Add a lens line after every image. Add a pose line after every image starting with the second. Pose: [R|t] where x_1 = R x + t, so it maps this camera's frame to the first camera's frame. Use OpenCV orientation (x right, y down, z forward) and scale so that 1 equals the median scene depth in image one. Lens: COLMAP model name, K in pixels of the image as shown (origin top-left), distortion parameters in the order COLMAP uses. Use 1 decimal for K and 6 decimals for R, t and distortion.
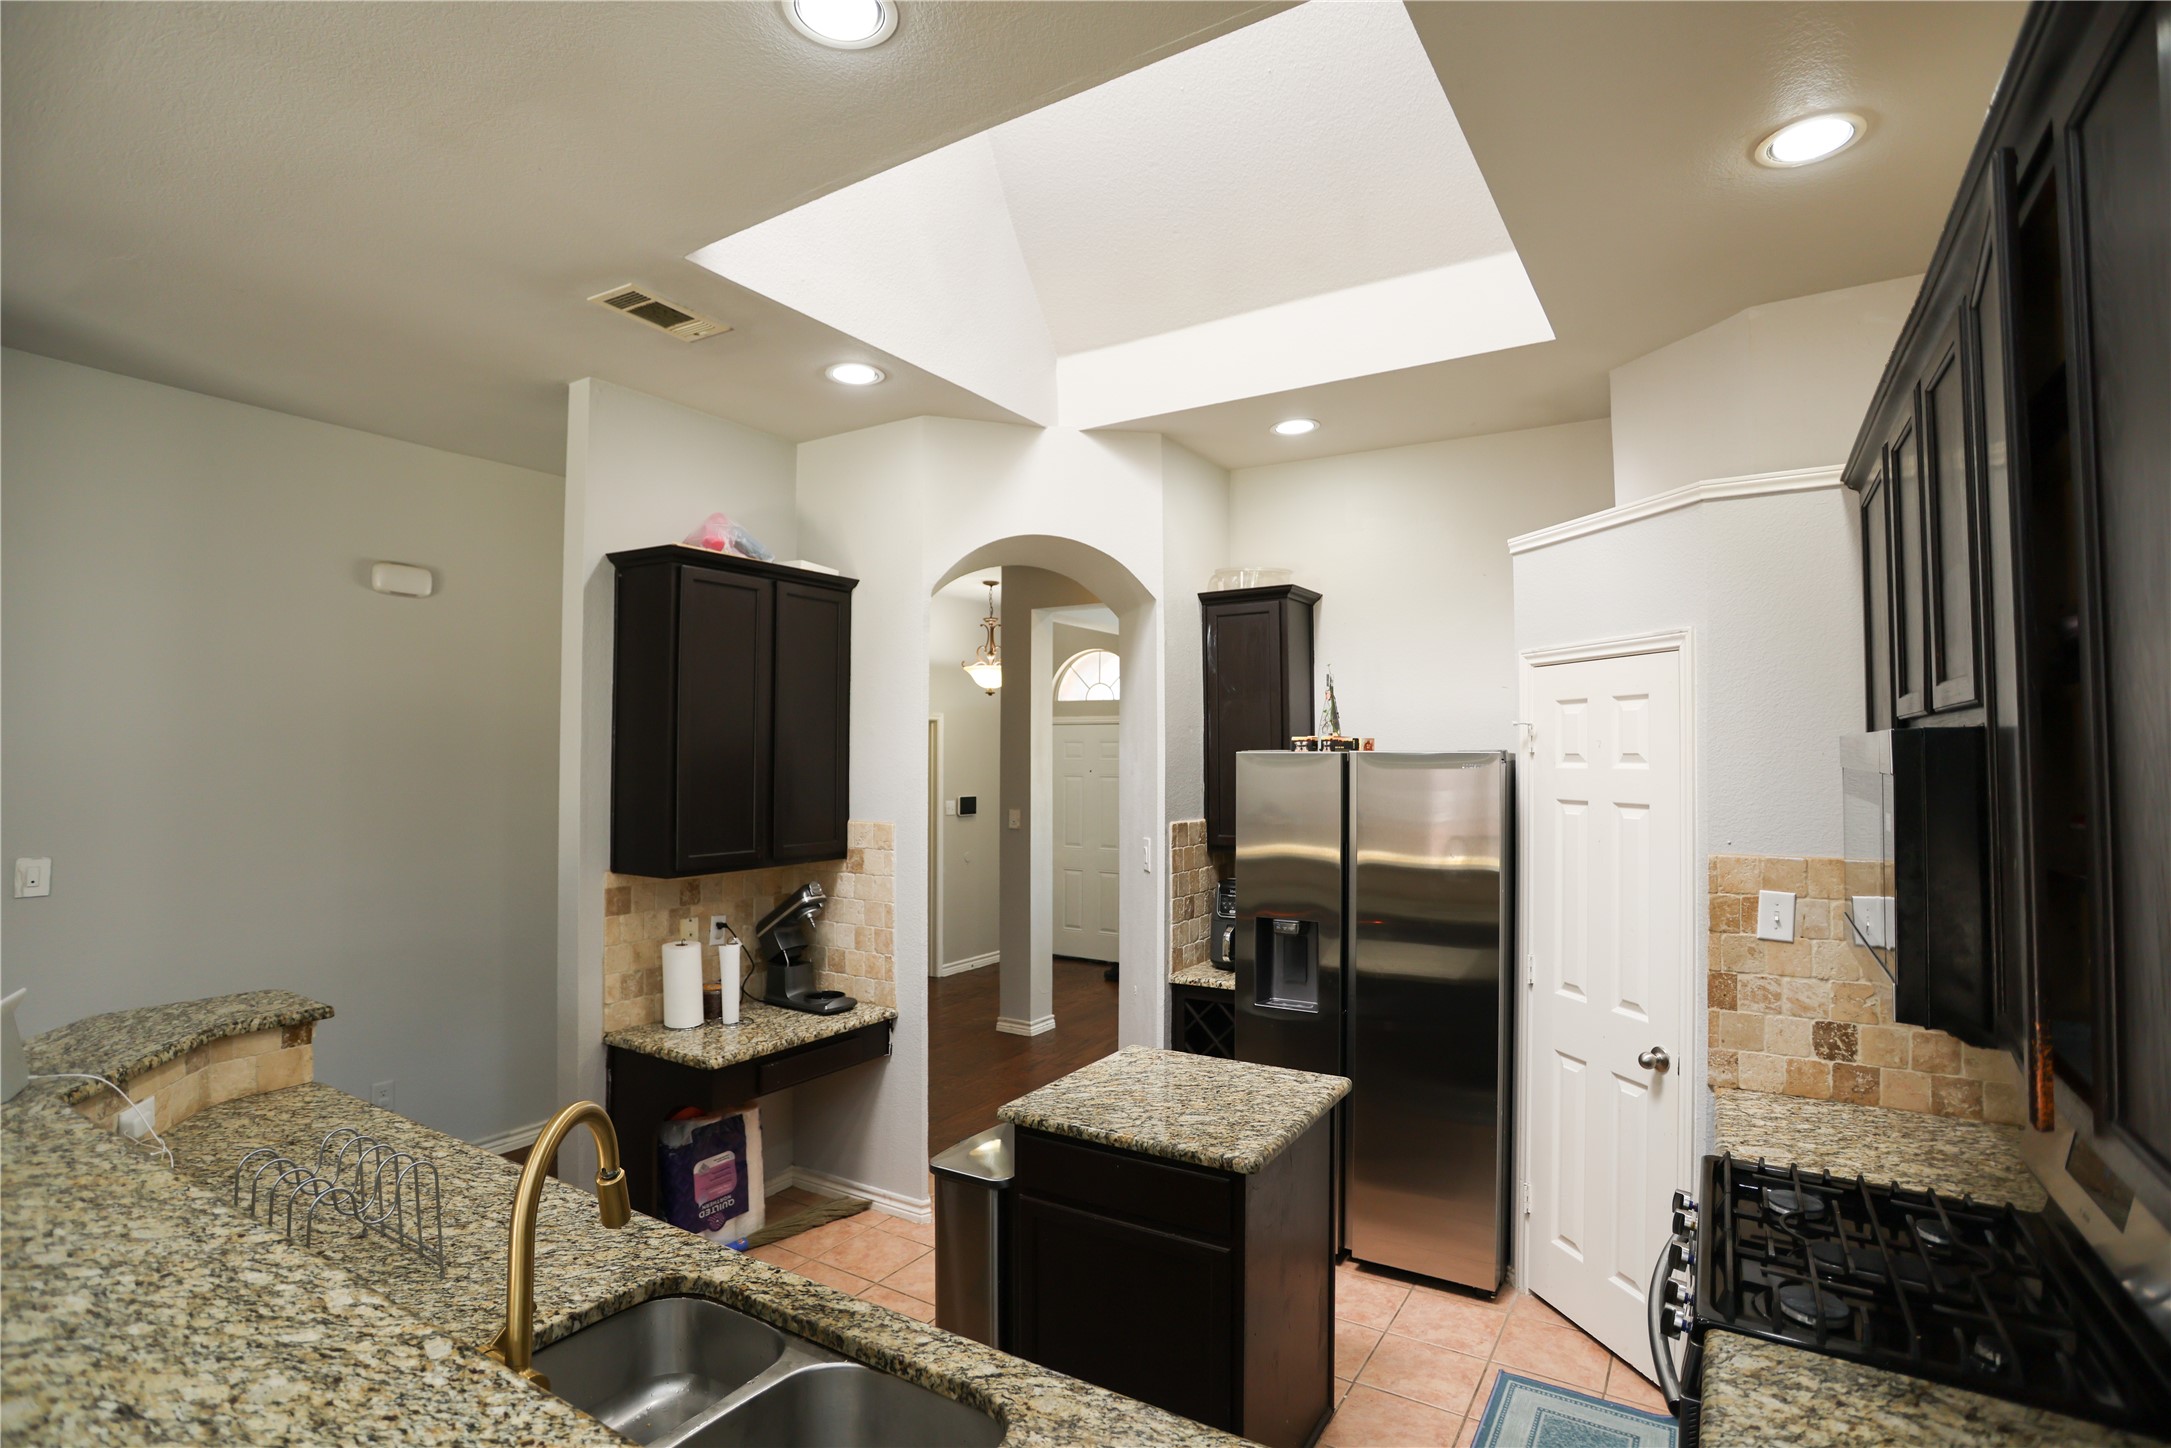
lens RADIAL K [[1071.4, 0, 1101.8], [0, 1071.4, 724.2], [0, 0, 1]] dist [-0.032323, 0.011090]
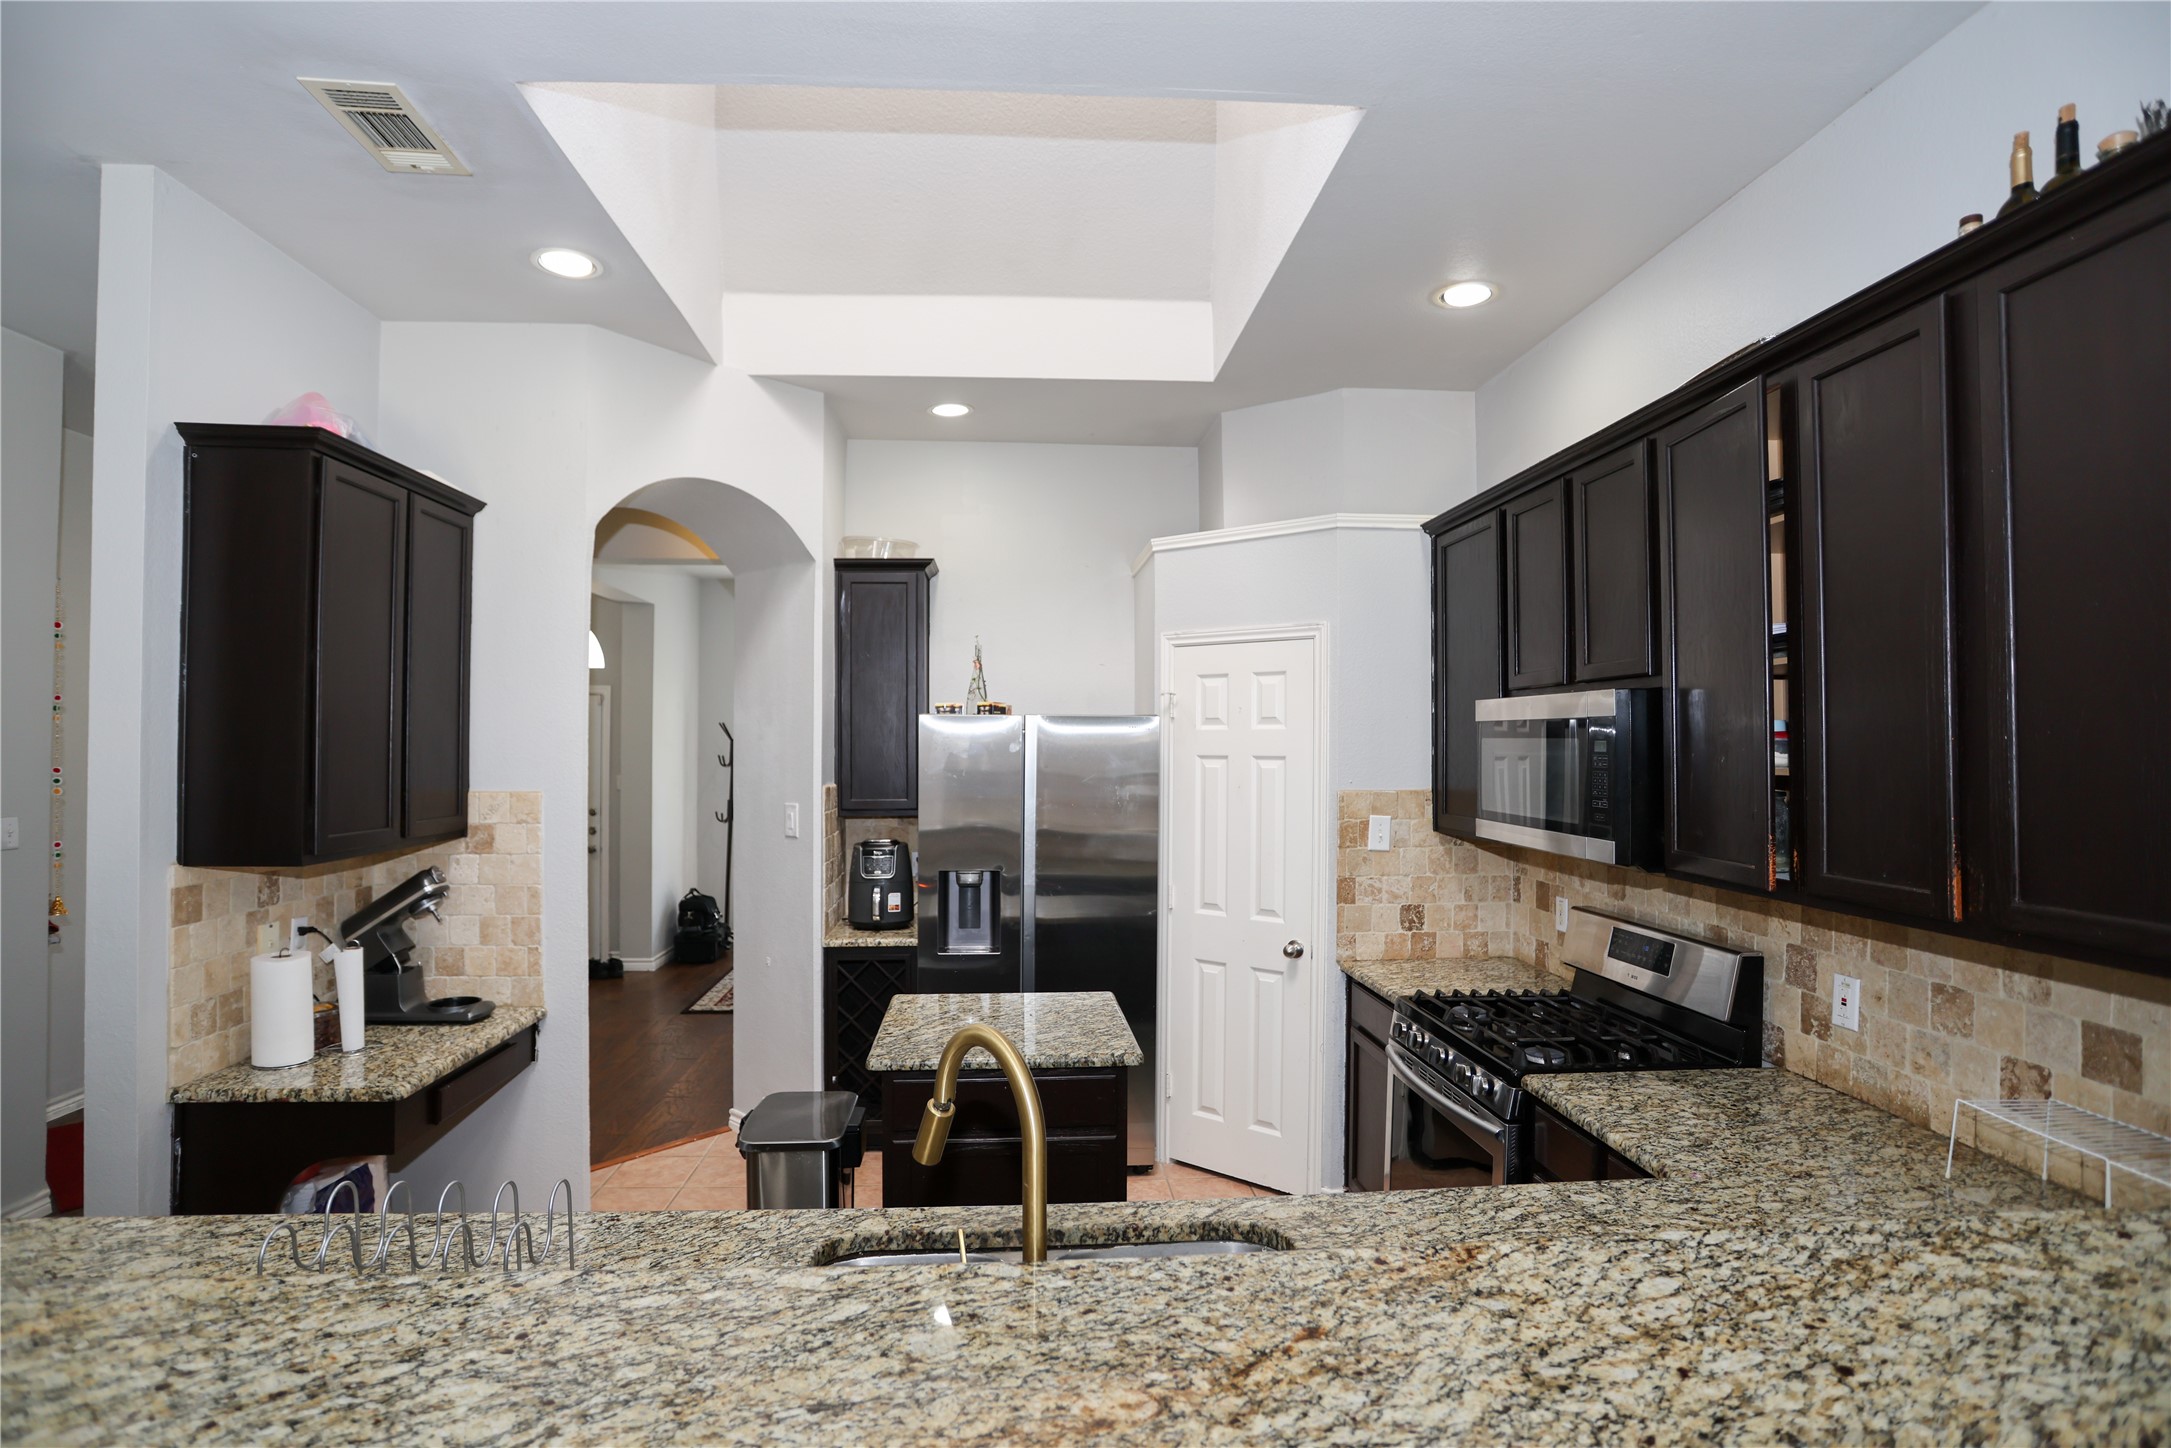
lens RADIAL K [[1071.4, 0, 1111.9], [0, 1071.4, 728.7], [0, 0, 1]] dist [-0.032323, 0.011090]
pose [[0.802393, 0.007607, 0.596747, -0.363682], [-0.019056, 0.999735, 0.012879, 0.023906], [-0.596491, -0.021706, 0.802326, 0.050198]]
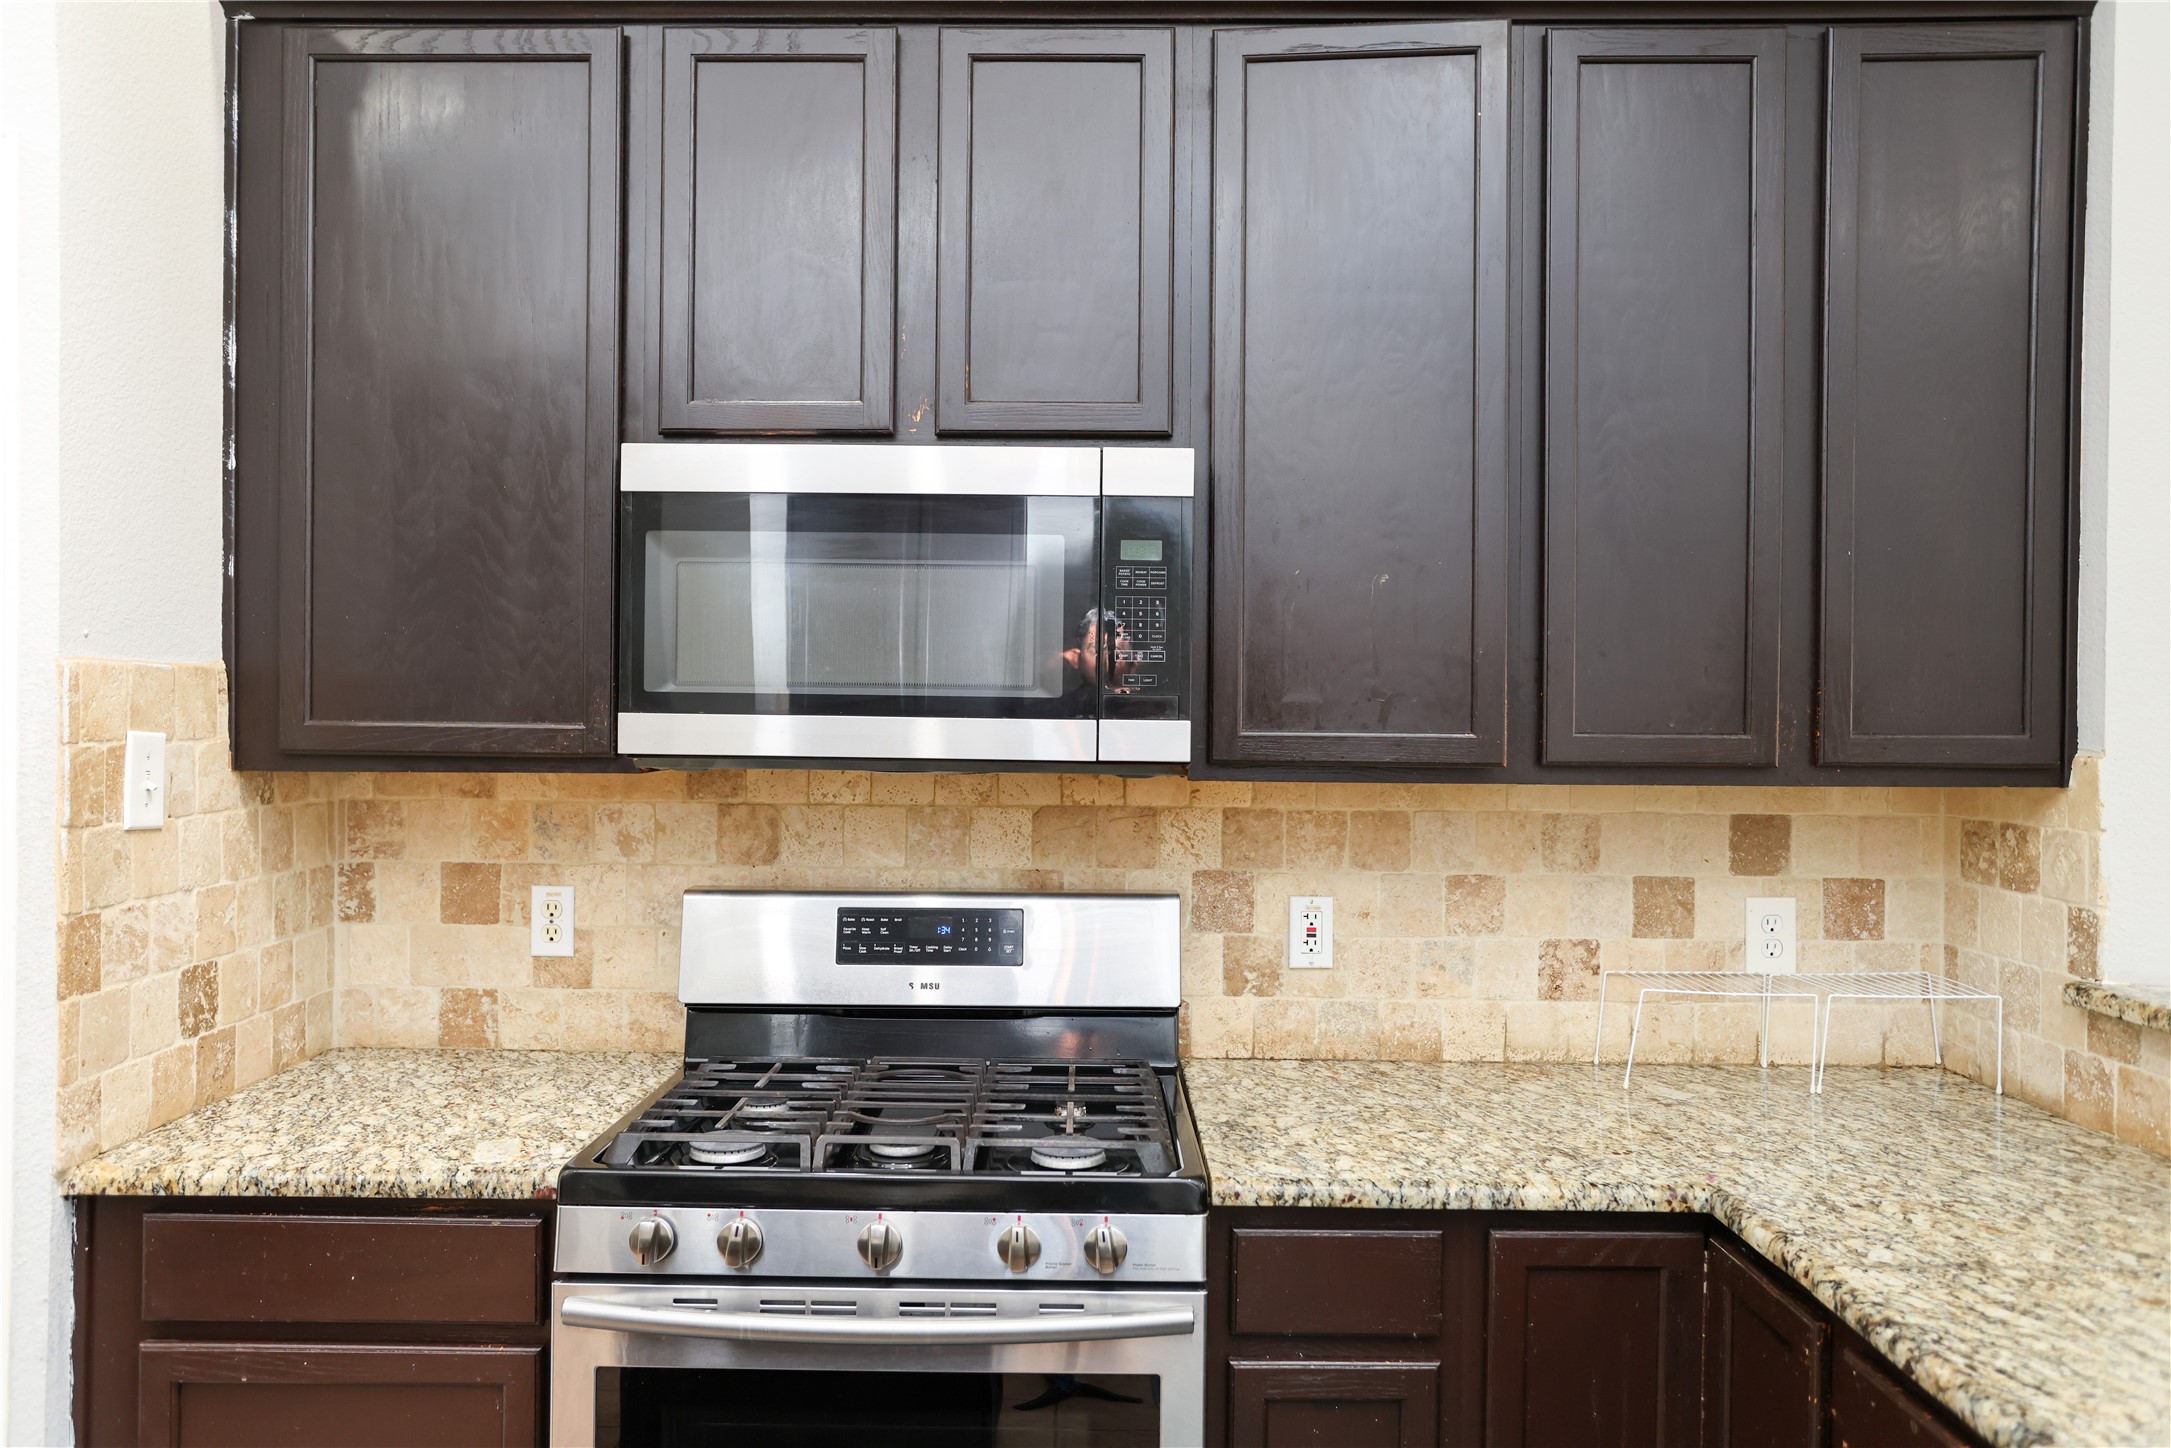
lens RADIAL K [[1474.7, 0, 1099.7], [0, 1474.7, 701.6], [0, 0, 1]] dist [-0.033232, 0.023247]
pose [[-0.500989, 0.001336, 0.865452, -0.139952], [-0.038187, 0.998991, -0.023647, 0.106154], [-0.864611, -0.044897, -0.500433, 0.698668]]
